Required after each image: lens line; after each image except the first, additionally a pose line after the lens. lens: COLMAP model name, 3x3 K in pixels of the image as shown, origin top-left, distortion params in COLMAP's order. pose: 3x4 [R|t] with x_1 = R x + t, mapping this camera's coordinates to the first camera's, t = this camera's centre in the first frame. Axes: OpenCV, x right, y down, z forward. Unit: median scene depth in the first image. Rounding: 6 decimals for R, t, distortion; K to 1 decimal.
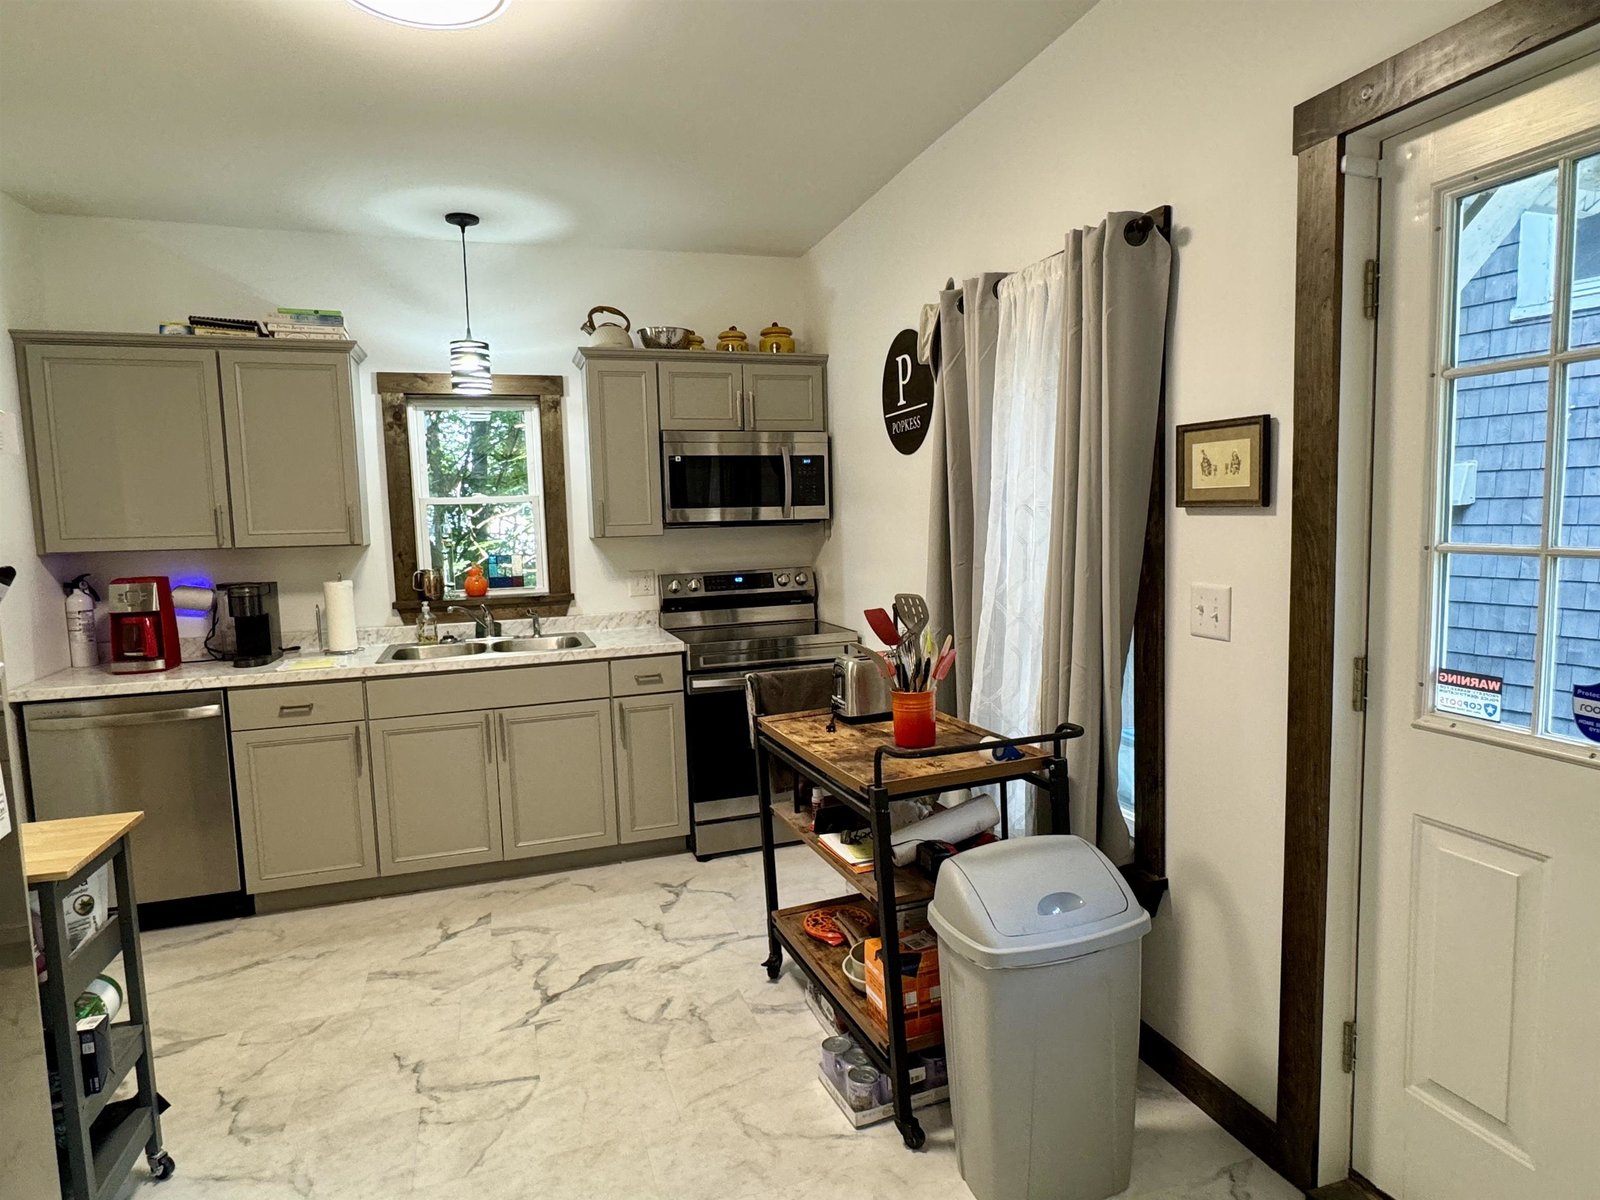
lens RADIAL K [[943.5, 0, 820.9], [0, 943.5, 606.1], [0, 0, 1]] dist [-0.004365, 0.001875]
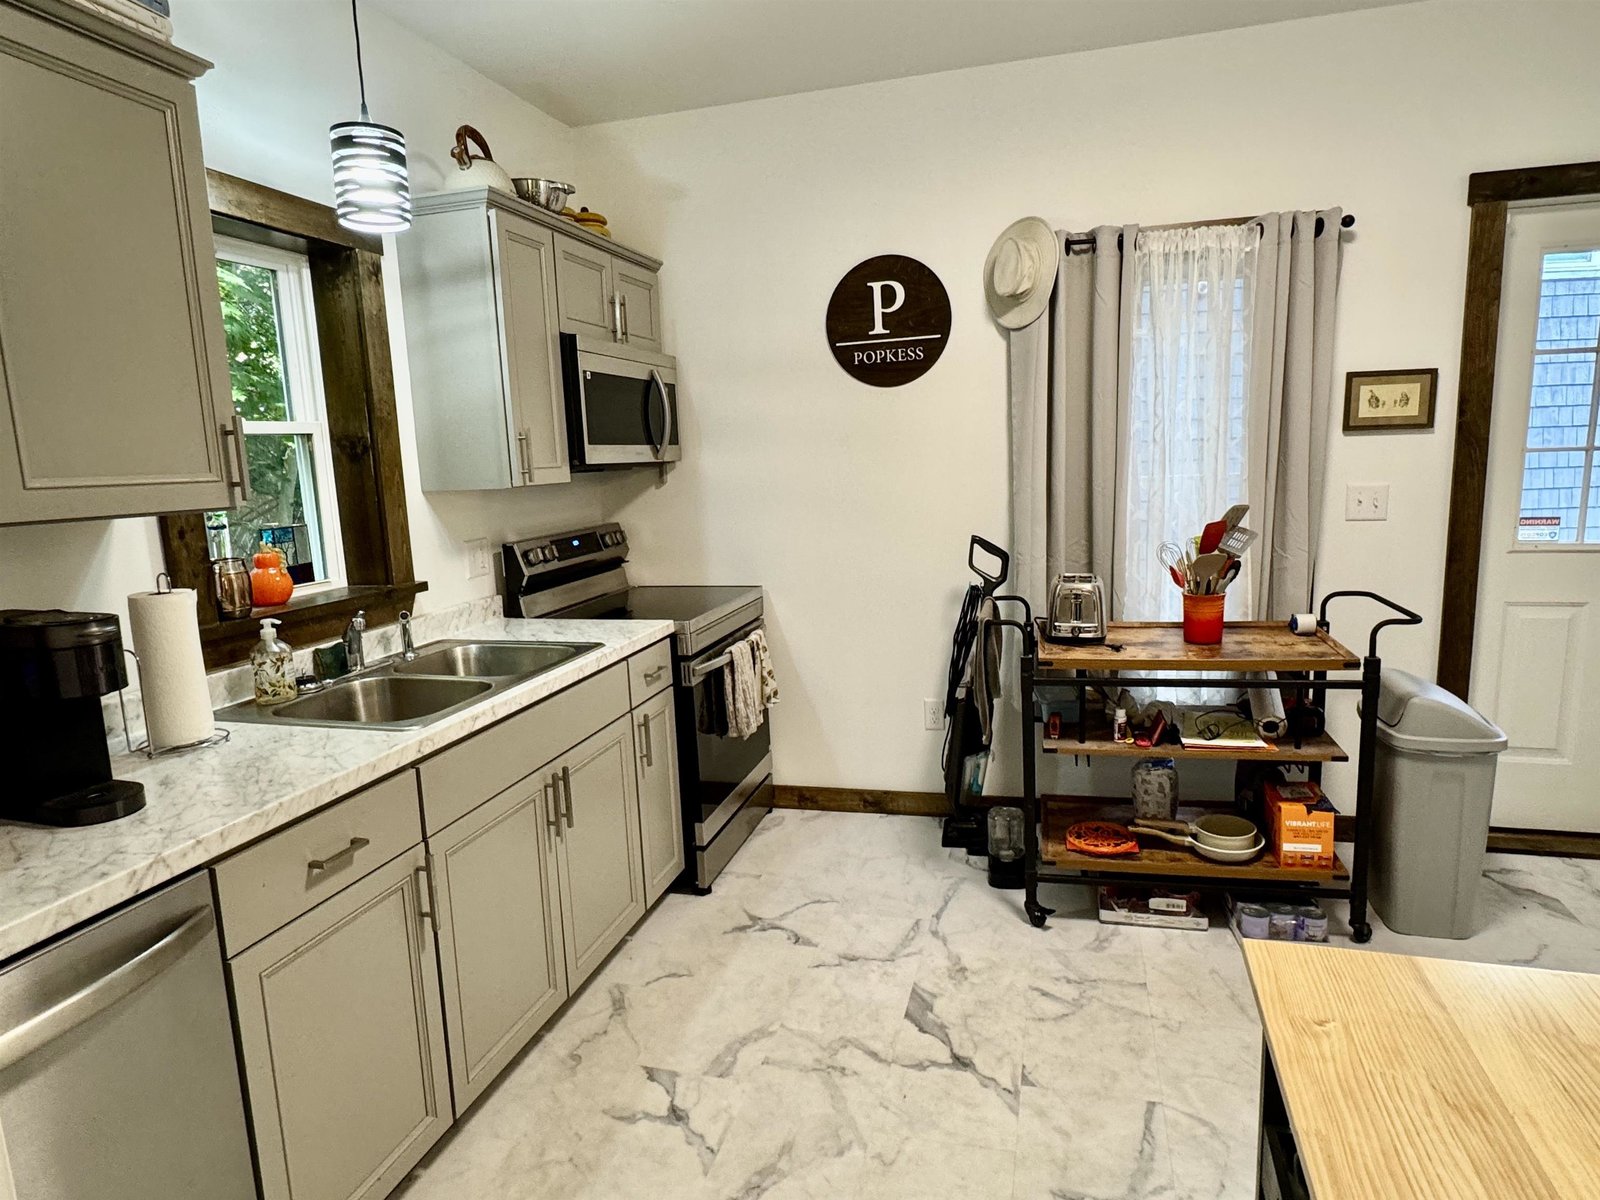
lens RADIAL K [[943.5, 0, 791.0], [0, 943.5, 604.2], [0, 0, 1]] dist [-0.004365, 0.001875]
pose [[0.564317, -0.125758, 0.815923, -0.826850], [0.103537, 0.991307, 0.081181, -0.030529], [-0.819040, 0.038666, 0.572432, 0.570354]]
